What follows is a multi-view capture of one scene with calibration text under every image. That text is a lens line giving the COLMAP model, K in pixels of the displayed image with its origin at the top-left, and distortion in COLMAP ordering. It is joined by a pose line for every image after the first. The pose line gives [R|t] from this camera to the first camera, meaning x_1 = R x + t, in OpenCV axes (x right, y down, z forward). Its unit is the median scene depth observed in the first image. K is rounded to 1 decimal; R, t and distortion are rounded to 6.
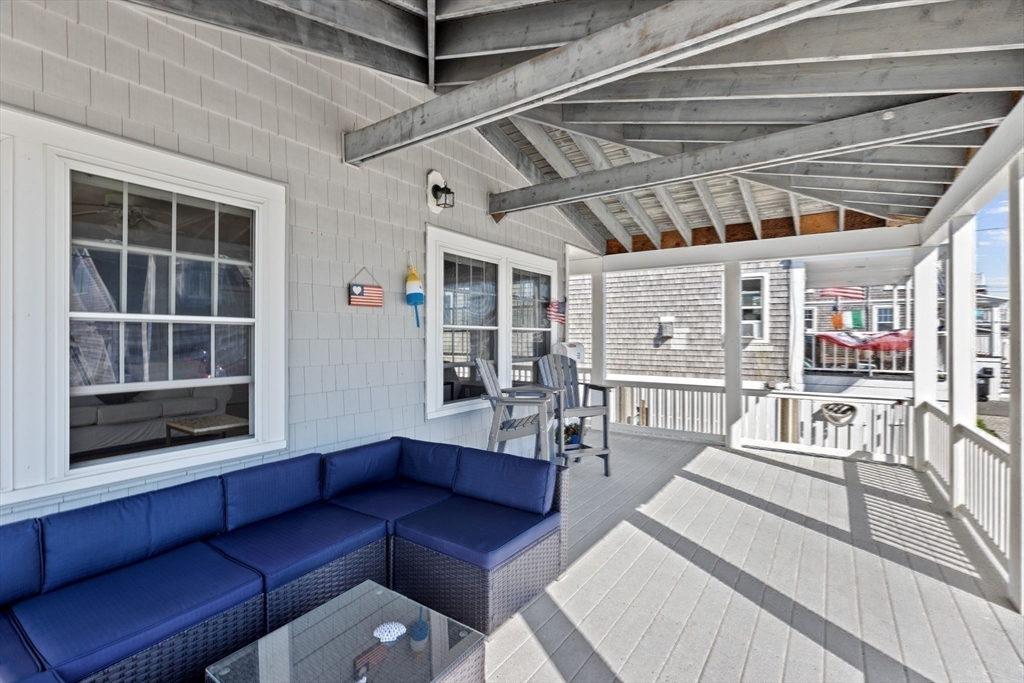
lens RADIAL K [[462.5, 0, 512.8], [0, 462.5, 337.7], [0, 0, 1]] dist [-0.016793, 0.000076]
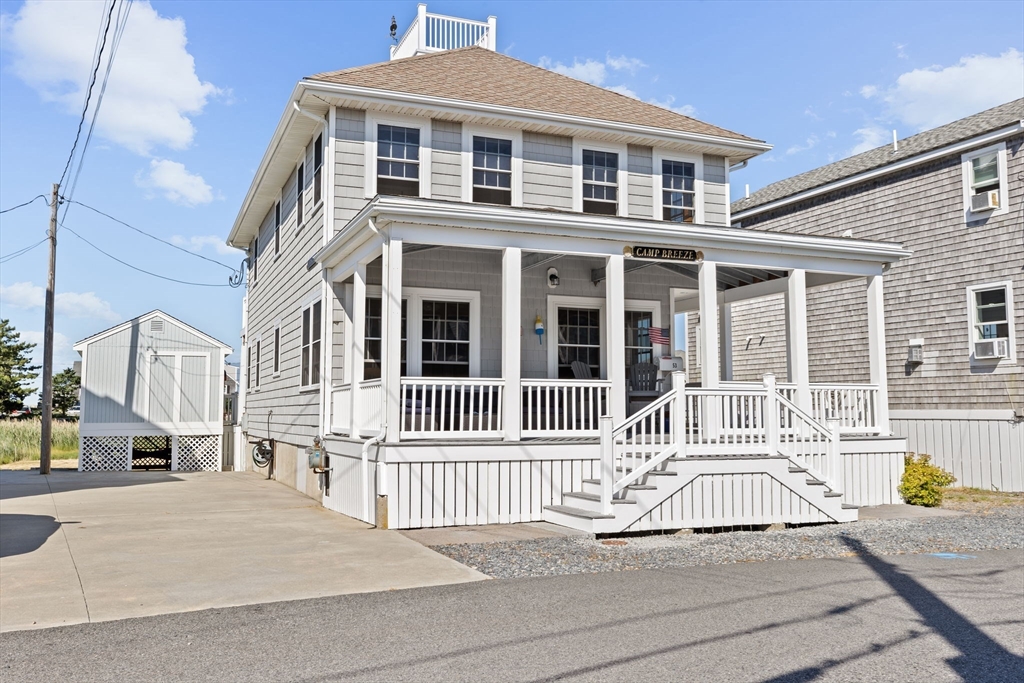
lens RADIAL K [[863.1, 0, 510.9], [0, 863.1, 340.7], [0, 0, 1]] dist [0.009188, 0.002103]
pose [[0.841290, -0.047399, -0.538502, 0.590322], [0.002033, 0.996419, -0.084530, 0.095656], [0.540580, 0.070019, 0.838374, -0.777325]]
